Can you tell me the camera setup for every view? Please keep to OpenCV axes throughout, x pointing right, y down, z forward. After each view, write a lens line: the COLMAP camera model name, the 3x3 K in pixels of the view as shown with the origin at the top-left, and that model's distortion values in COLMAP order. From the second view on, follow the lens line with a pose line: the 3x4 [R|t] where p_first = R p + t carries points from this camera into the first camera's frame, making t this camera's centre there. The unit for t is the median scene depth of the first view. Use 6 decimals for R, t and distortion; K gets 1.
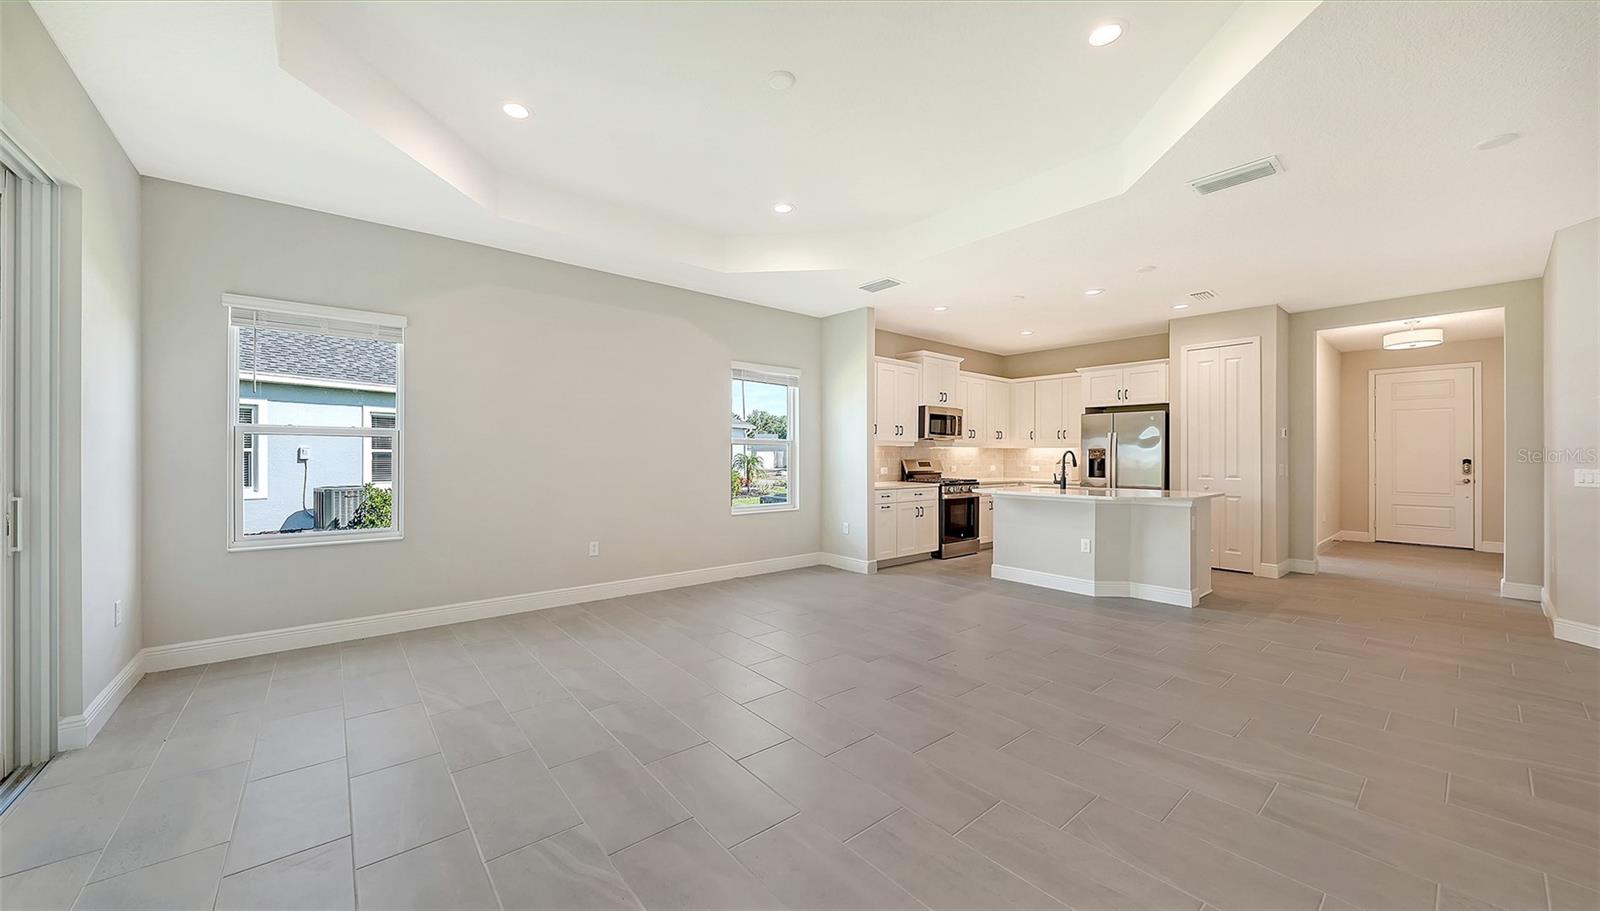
lens RADIAL K [[558.2, 0, 782.4], [0, 558.2, 453.8], [0, 0, 1]] dist [-0.000476, -0.000014]
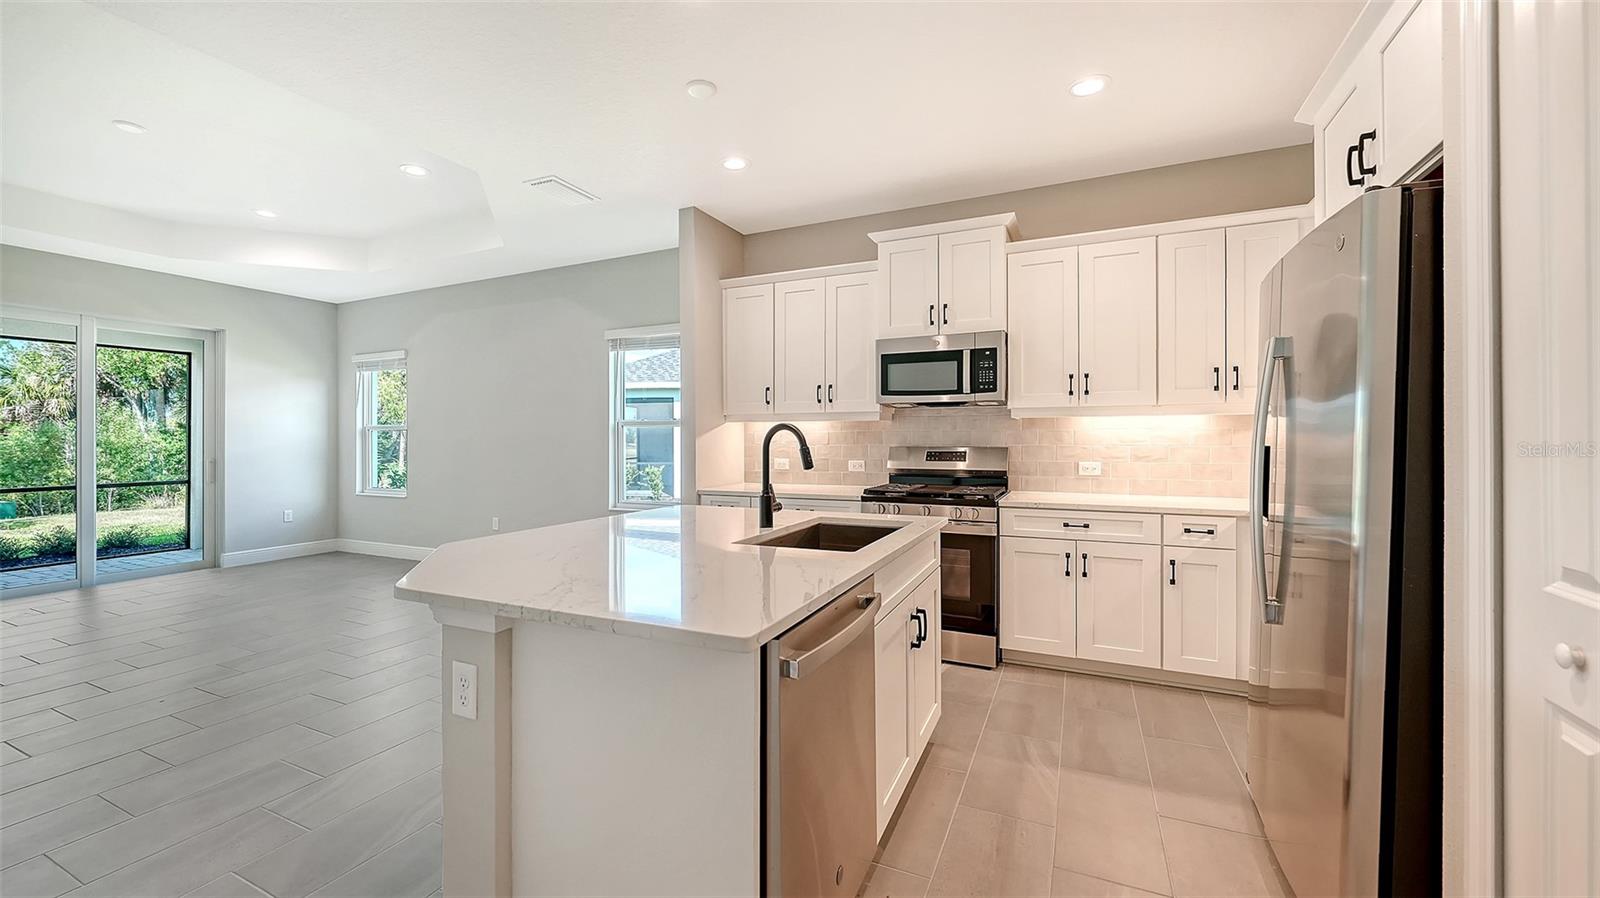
lens RADIAL K [[620.2, 0, 802.3], [0, 620.2, 433.3], [0, 0, 1]] dist [-0.002464, -0.000224]
pose [[0.442687, -0.013844, -0.896569, 0.764825], [0.008934, 0.999899, -0.011028, 0.004135], [0.896632, -0.003128, 0.442766, 0.719671]]
